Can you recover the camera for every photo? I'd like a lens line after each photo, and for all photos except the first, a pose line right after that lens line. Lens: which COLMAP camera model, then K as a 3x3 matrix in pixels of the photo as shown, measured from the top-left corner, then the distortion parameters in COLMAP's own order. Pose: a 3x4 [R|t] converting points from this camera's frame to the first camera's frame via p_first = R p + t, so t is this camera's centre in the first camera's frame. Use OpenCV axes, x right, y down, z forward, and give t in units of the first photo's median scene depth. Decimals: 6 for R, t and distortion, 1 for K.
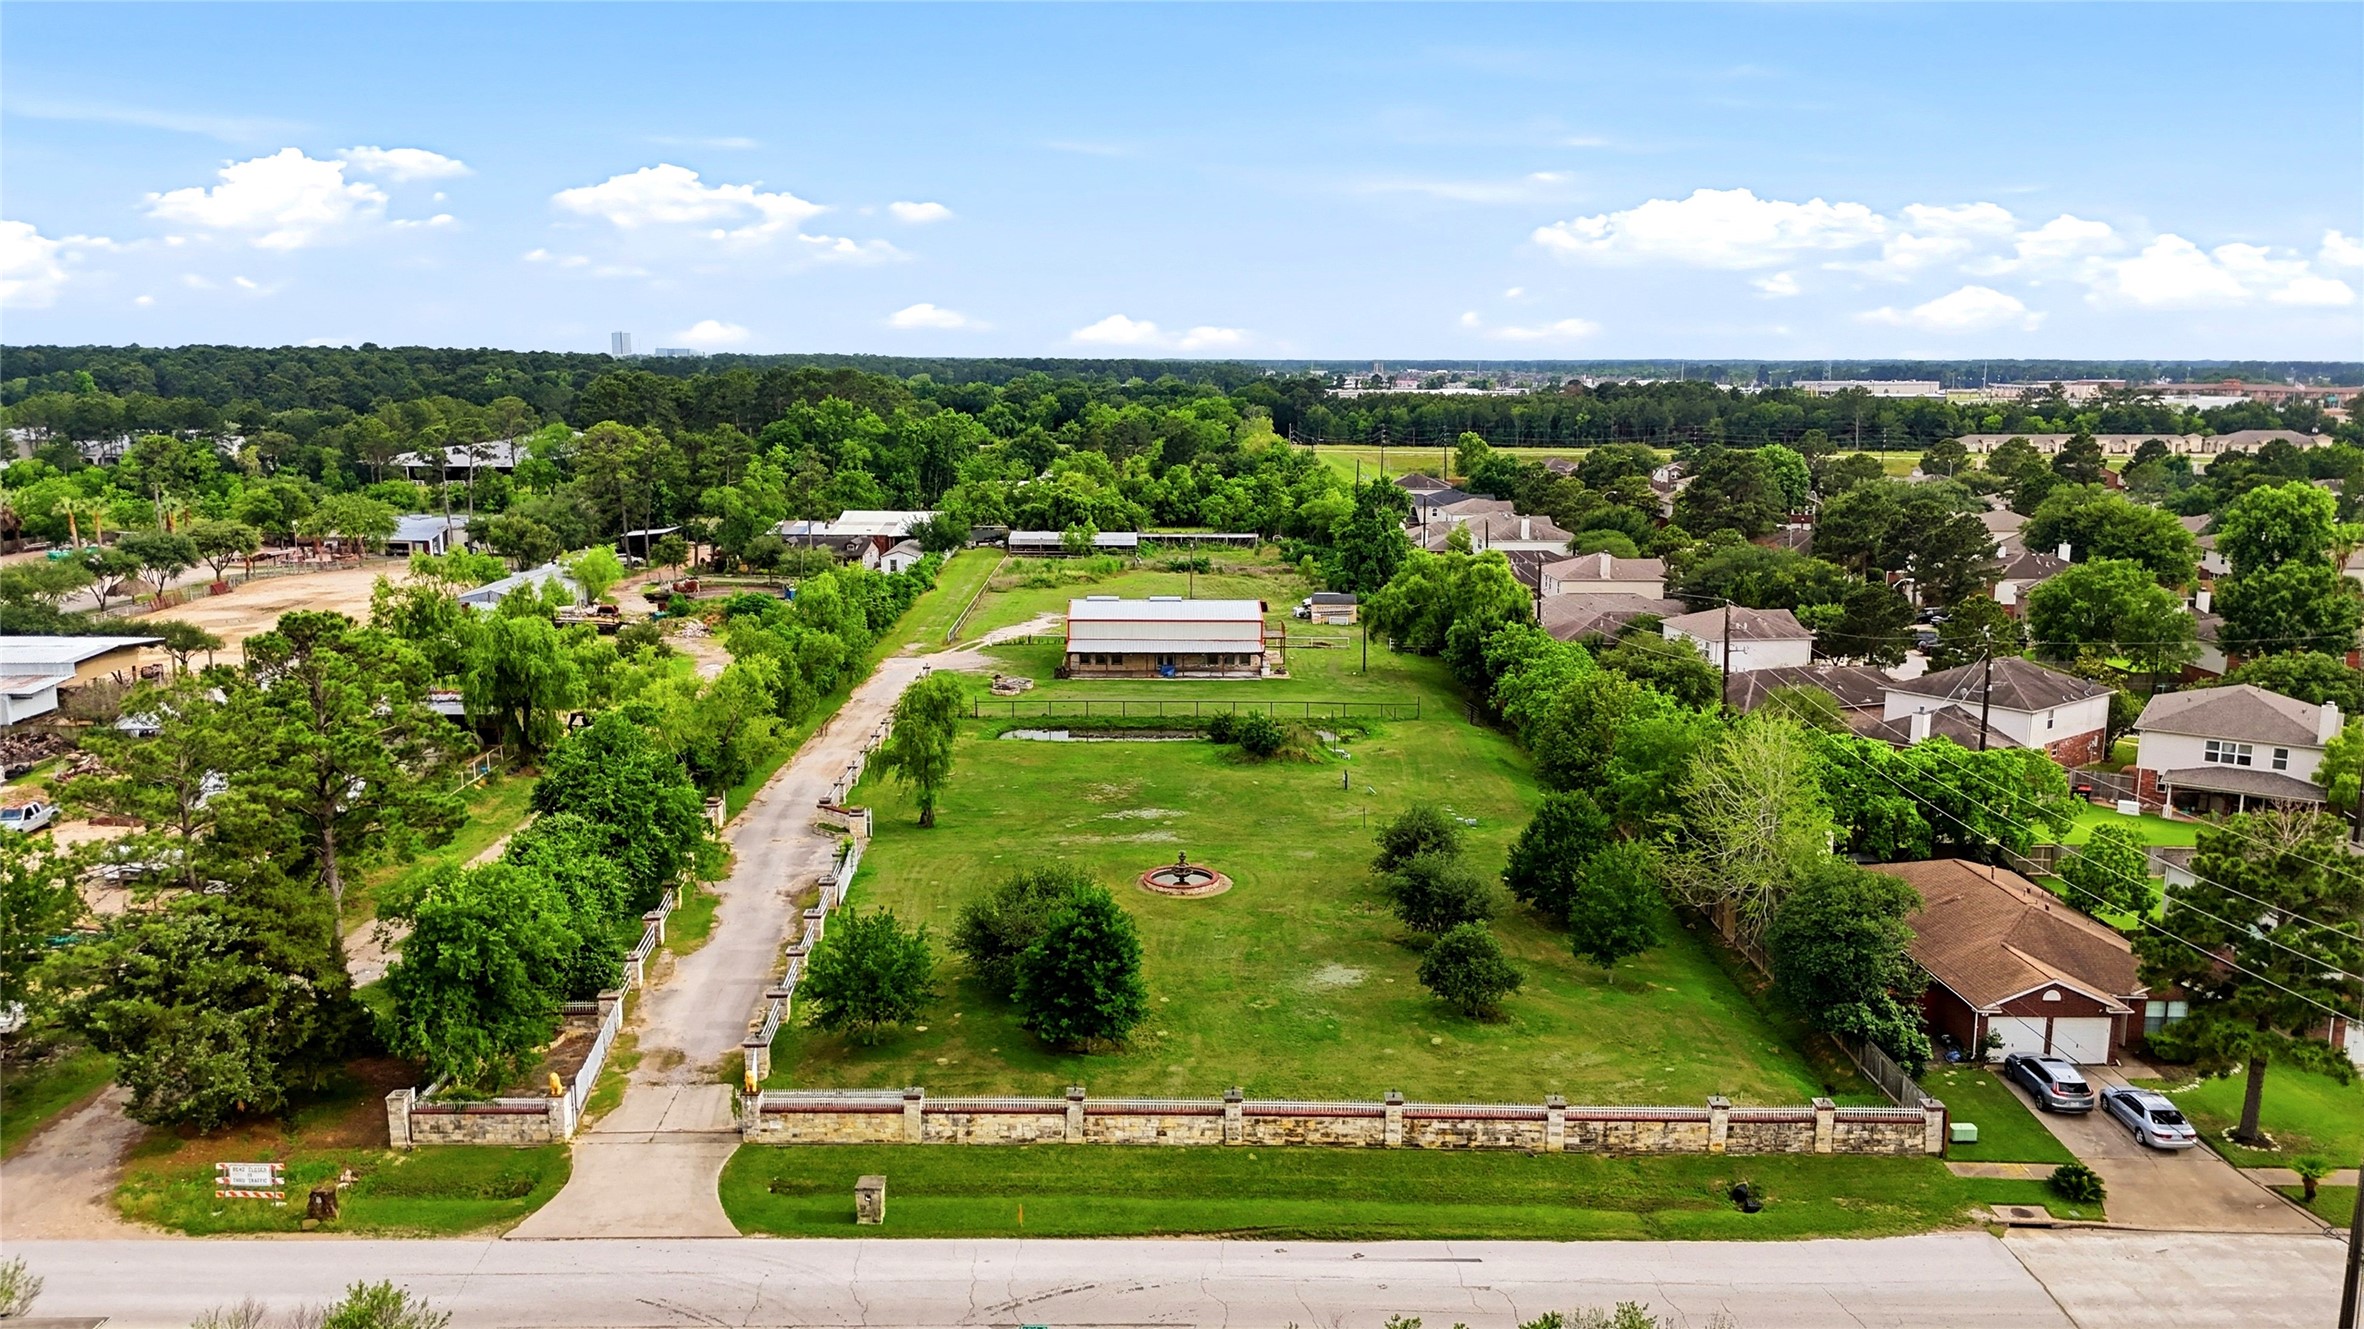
lens RADIAL K [[1741.1, 0, 1182.0], [0, 1741.1, 664.5], [0, 0, 1]] dist [0.081617, -0.077634]
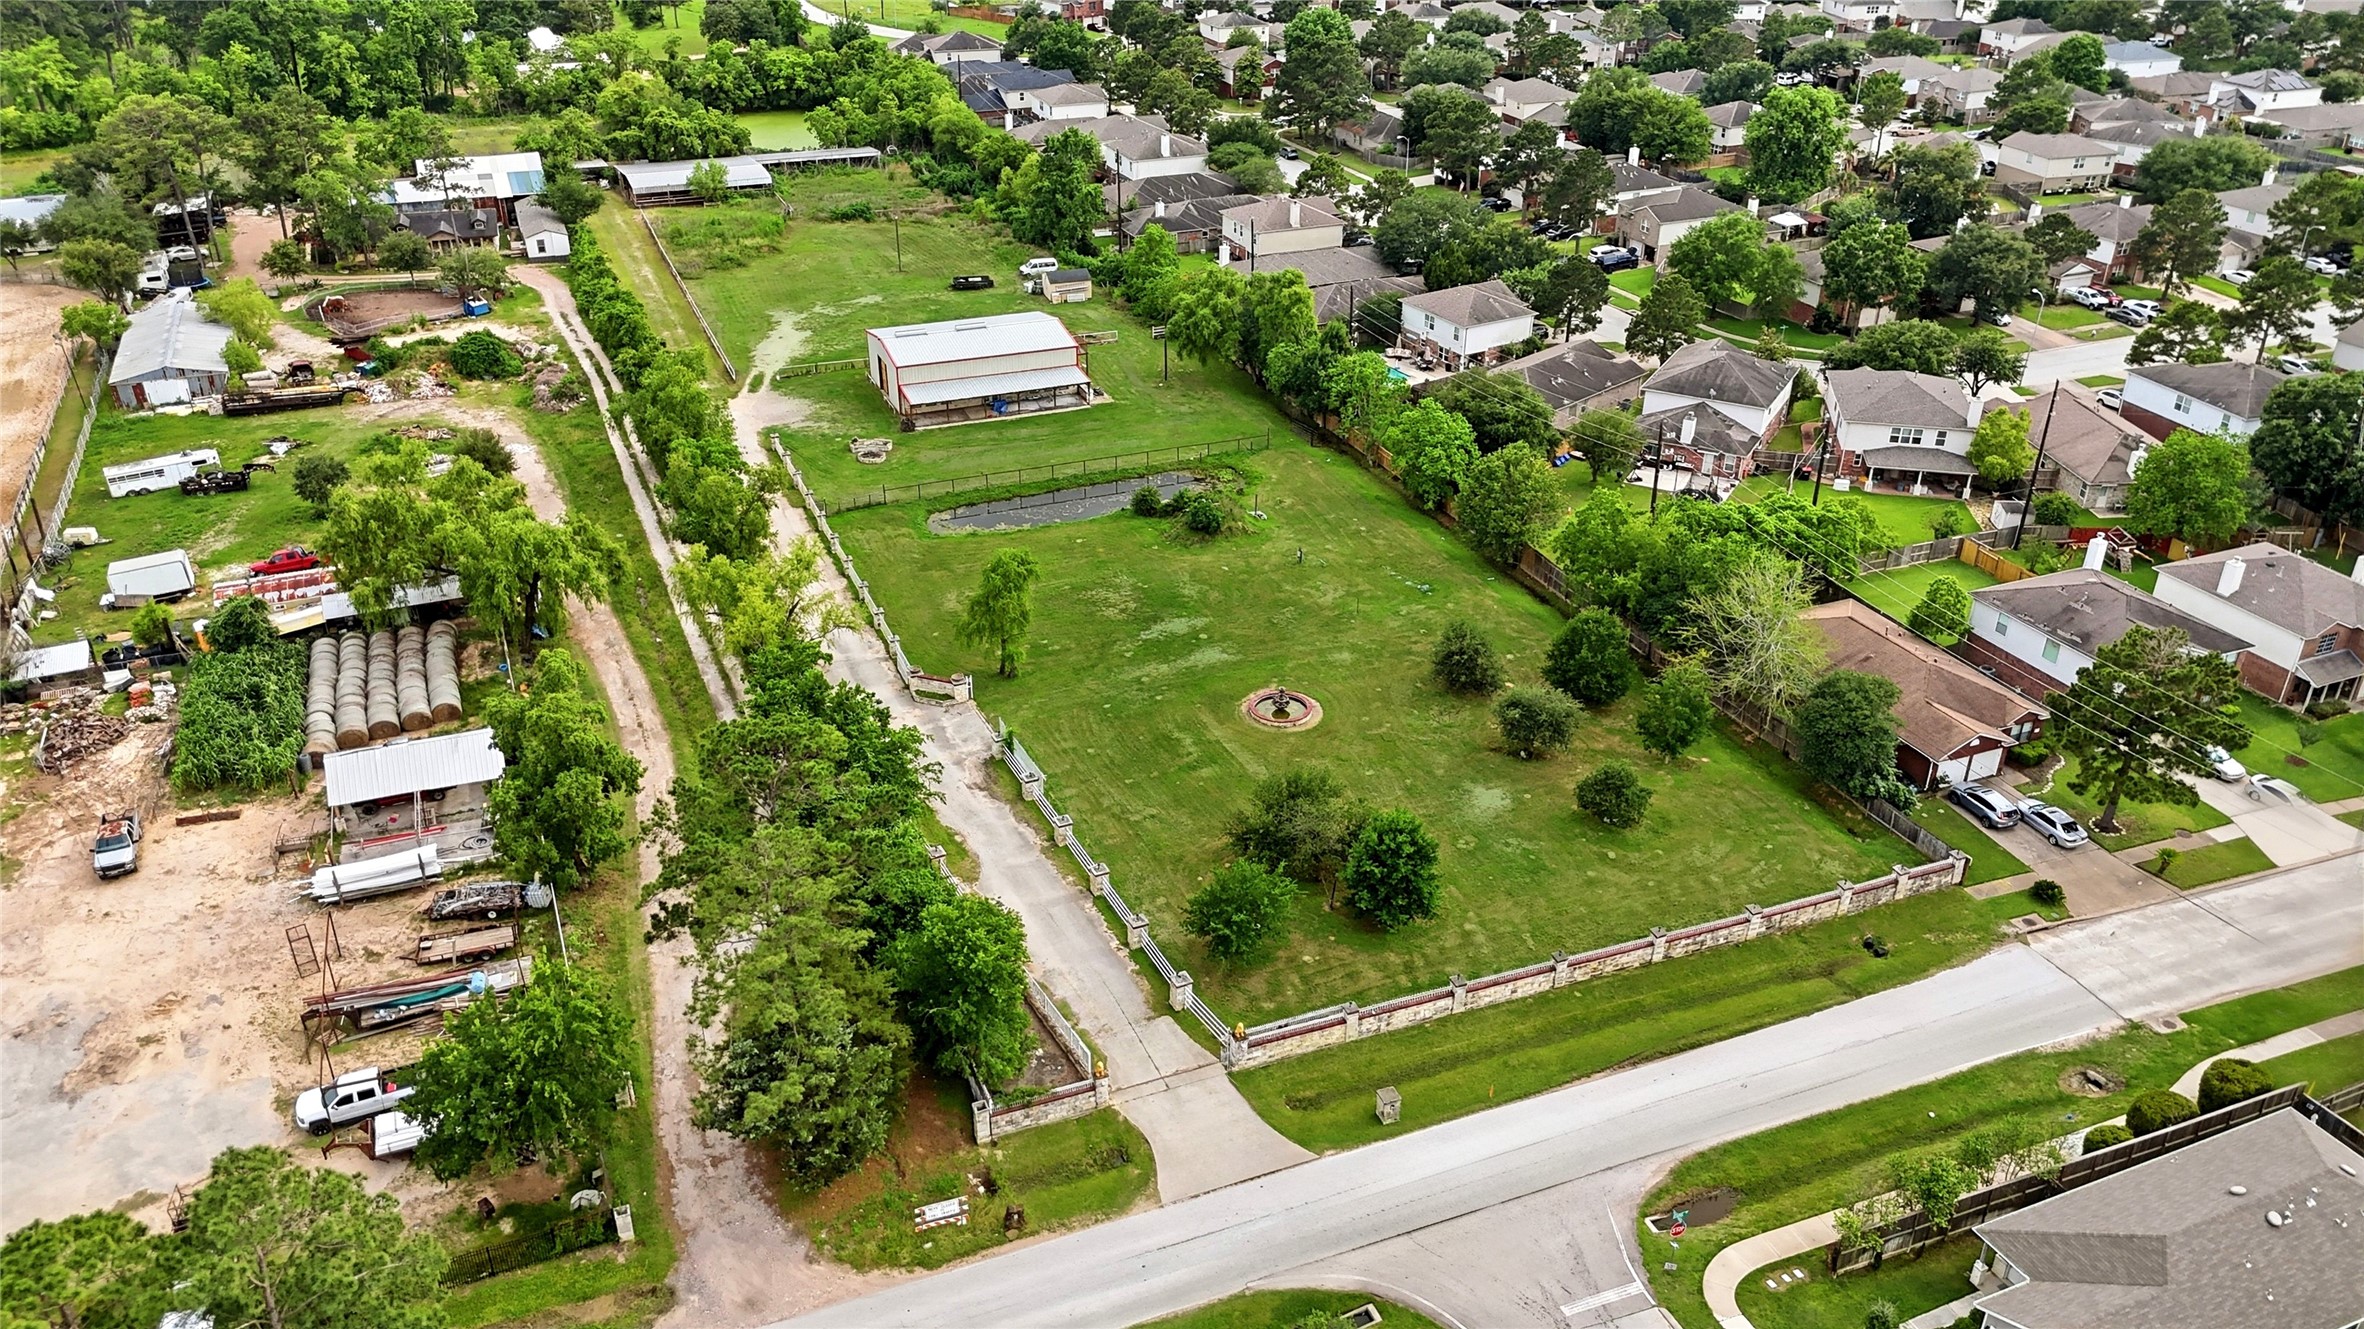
lens RADIAL K [[1741.1, 0, 1182.0], [0, 1741.1, 664.5], [0, 0, 1]] dist [0.081617, -0.077634]
pose [[0.928979, -0.177357, 0.324874, -0.656623], [0.065859, 0.942921, 0.326440, -0.442780], [-0.364227, -0.281860, 0.887634, -0.056589]]
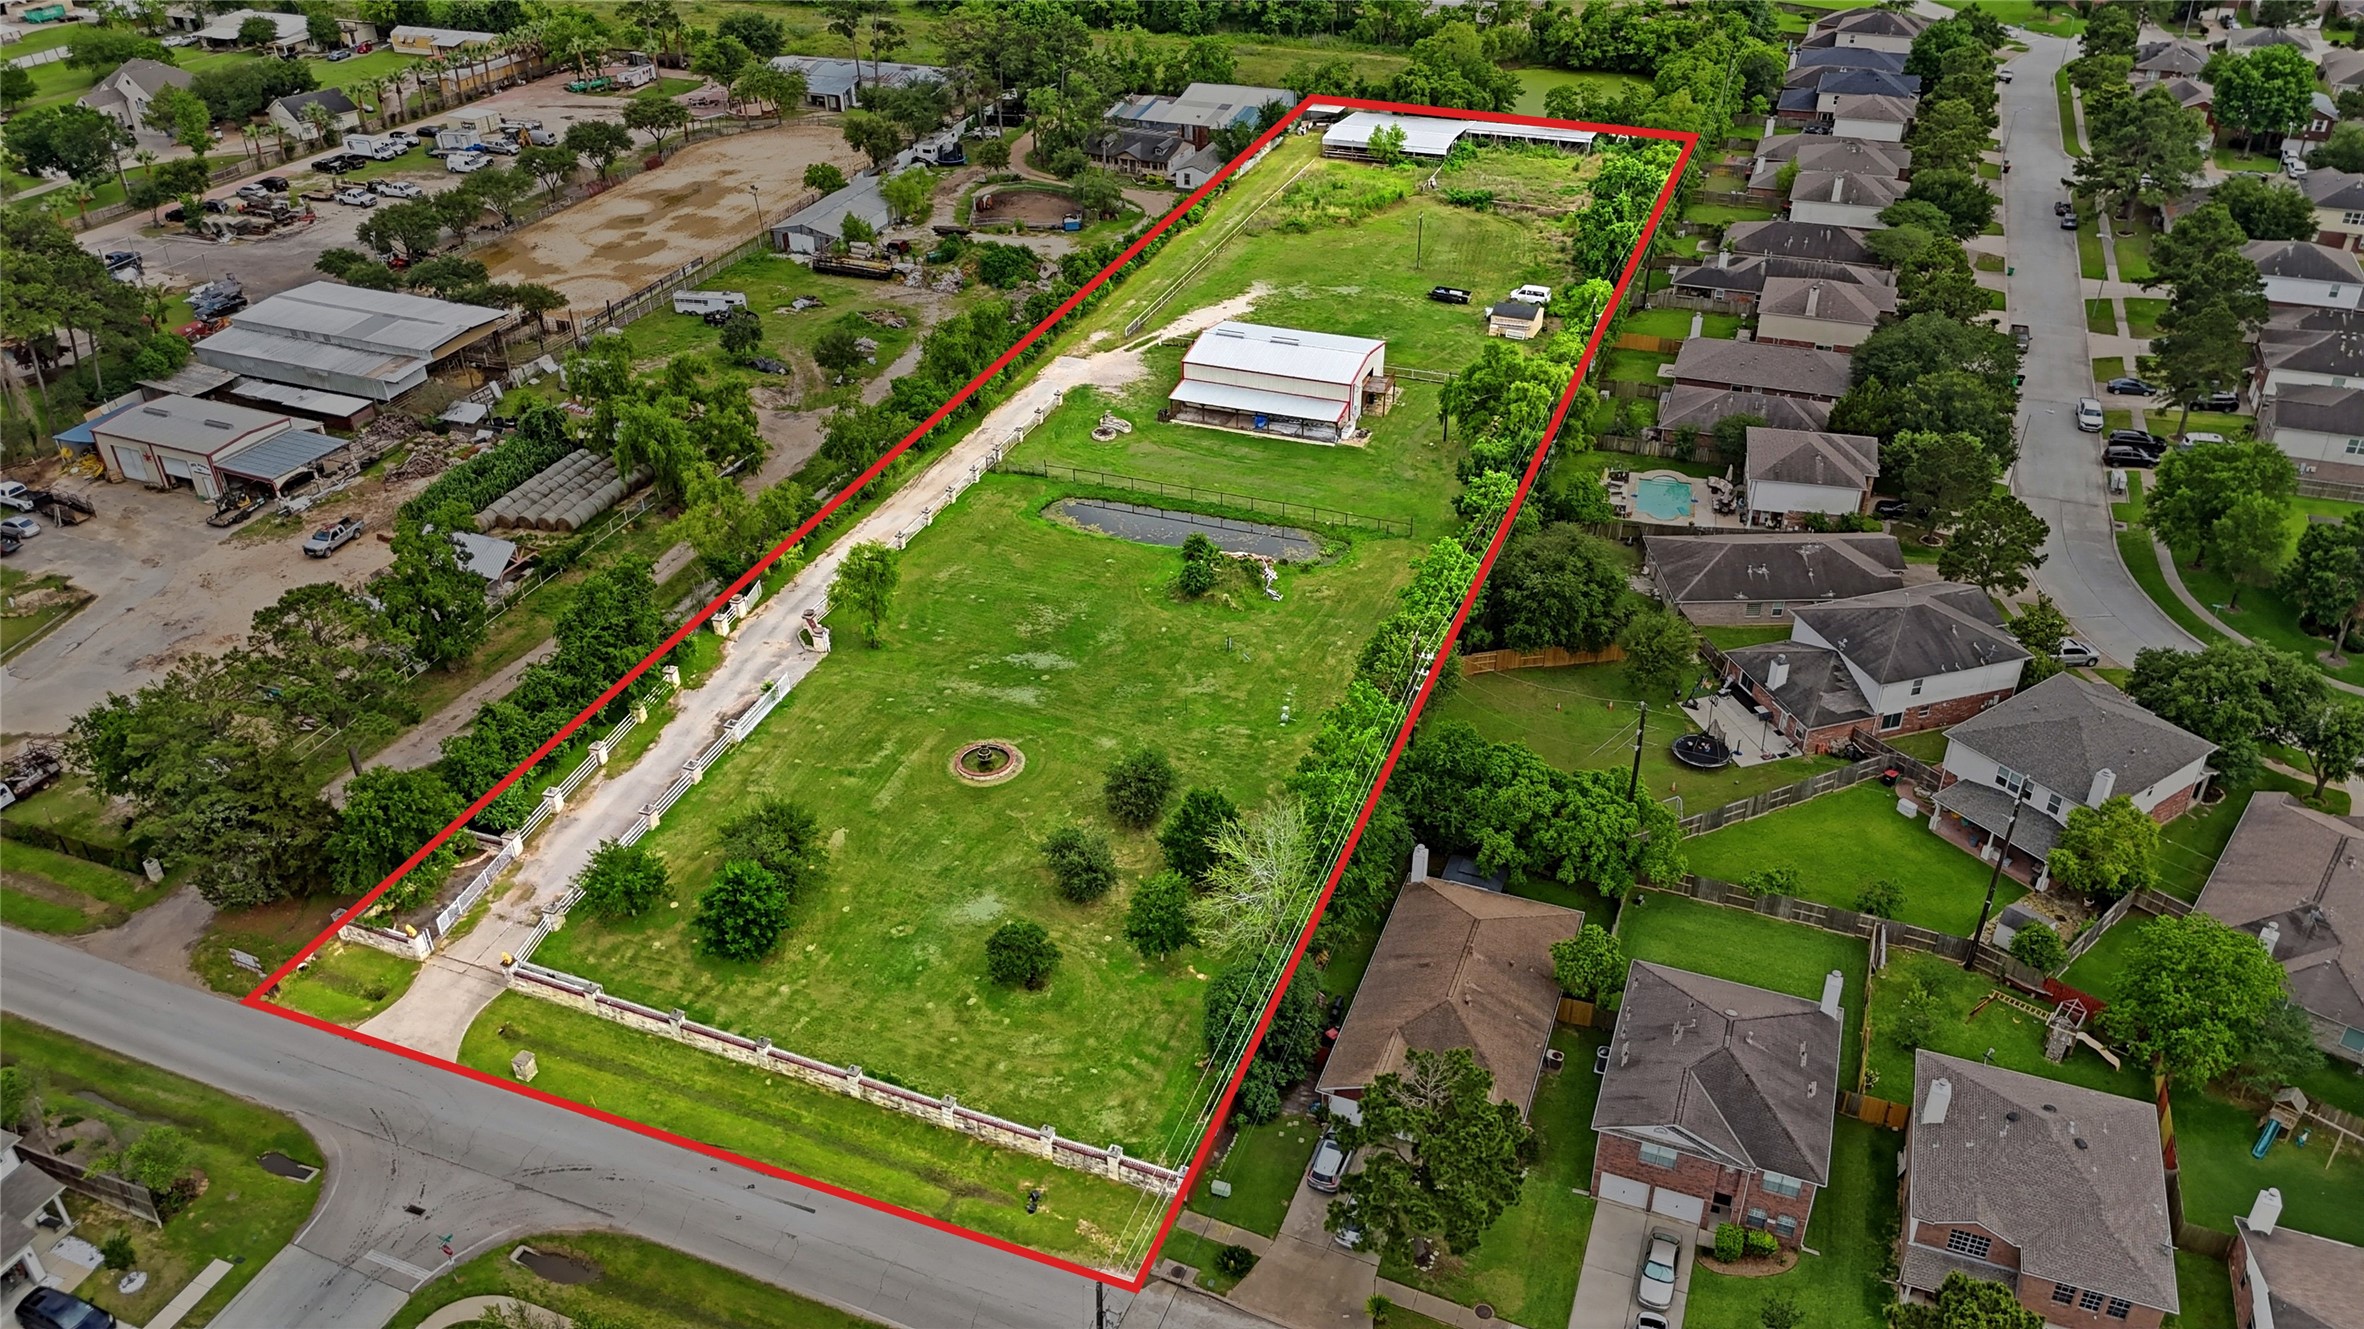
lens RADIAL K [[1741.1, 0, 1182.0], [0, 1741.1, 664.5], [0, 0, 1]] dist [0.081617, -0.077634]
pose [[0.925789, 0.184888, -0.329744, 0.802564], [-0.047981, 0.922657, 0.382624, -0.651255], [0.374984, -0.338408, 0.863057, -0.062913]]
